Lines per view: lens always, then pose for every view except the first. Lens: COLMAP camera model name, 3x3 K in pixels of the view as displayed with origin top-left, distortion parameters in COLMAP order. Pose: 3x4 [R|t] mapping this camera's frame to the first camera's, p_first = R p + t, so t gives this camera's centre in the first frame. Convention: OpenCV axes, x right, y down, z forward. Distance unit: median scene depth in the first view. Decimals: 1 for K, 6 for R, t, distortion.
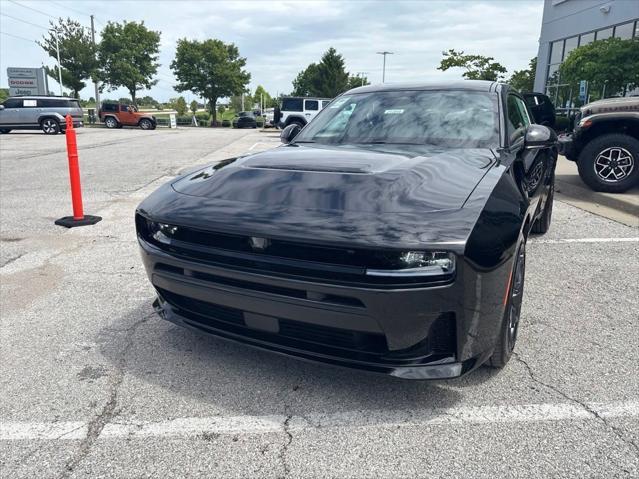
lens RADIAL K [[483.5, 0, 316.6], [0, 483.5, 234.5], [0, 0, 1]] dist [0.046691, -0.055083]
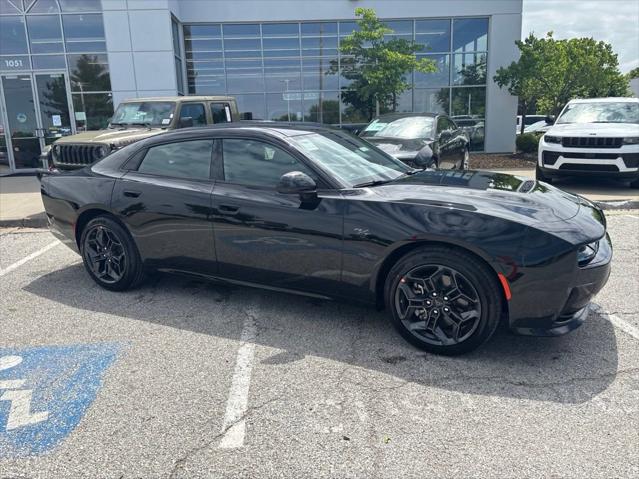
lens RADIAL K [[483.5, 0, 316.5], [0, 483.5, 235.8], [0, 0, 1]] dist [0.046691, -0.055083]
pose [[-0.009085, -0.225403, 0.974223, -0.141160], [0.273267, 0.936618, 0.219251, -0.046667], [-0.961895, 0.268215, 0.053086, 0.149279]]
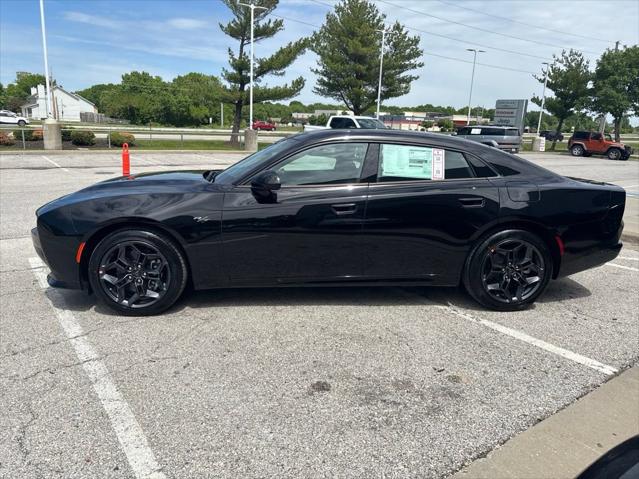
lens RADIAL K [[483.5, 0, 316.7], [0, 483.5, 233.8], [0, 0, 1]] dist [0.046691, -0.055083]
pose [[0.535800, 0.190853, -0.822492, 0.187866], [-0.231647, 0.969968, 0.074170, -0.023402], [0.811947, 0.150788, 0.563920, 0.056225]]
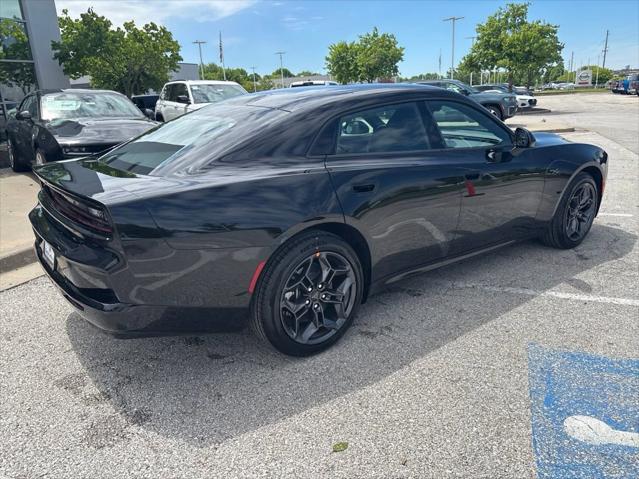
lens RADIAL K [[483.5, 0, 318.2], [0, 483.5, 245.8], [0, 0, 1]] dist [0.046691, -0.055083]
pose [[-0.911097, -0.096852, 0.400651, -0.013732], [0.130365, 0.854401, 0.502994, -0.085682], [-0.391032, 0.510508, -0.765817, 0.307984]]
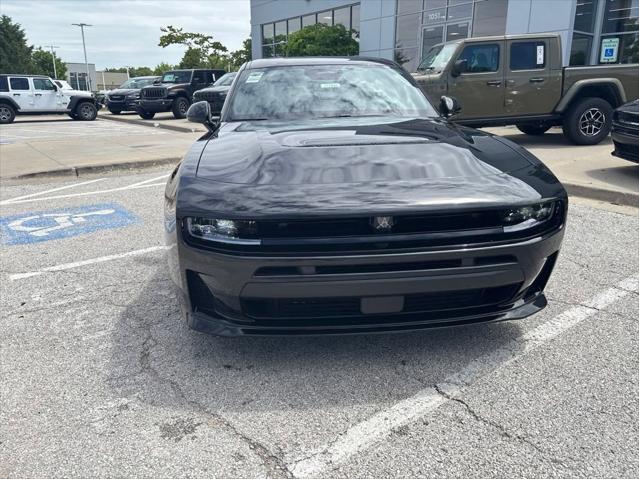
lens RADIAL K [[483.5, 0, 316.8], [0, 483.5, 234.9], [0, 0, 1]] dist [0.046691, -0.055083]
pose [[0.833403, -0.169667, 0.525977, -0.060405], [0.148325, 0.985461, 0.082867, -0.004687], [-0.532390, 0.008954, 0.846452, 0.022009]]
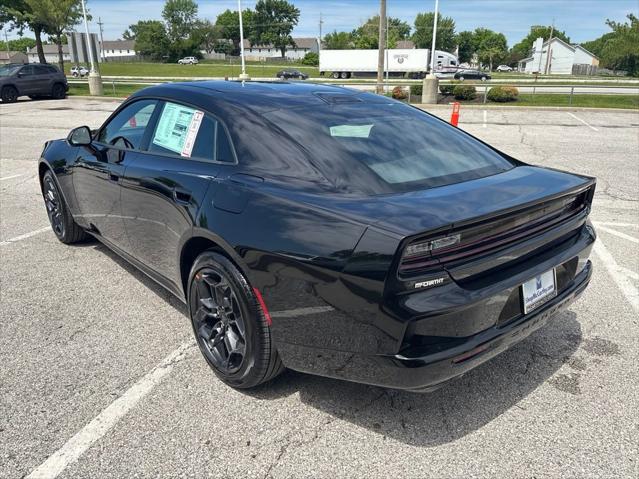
lens RADIAL K [[483.5, 0, 317.3], [0, 483.5, 237.1], [0, 0, 1]] dist [0.046691, -0.055083]
pose [[-0.357883, 0.293879, -0.886316, 0.167788], [-0.235734, 0.890003, 0.390288, -0.071049], [0.903521, 0.348612, -0.249239, 0.233523]]
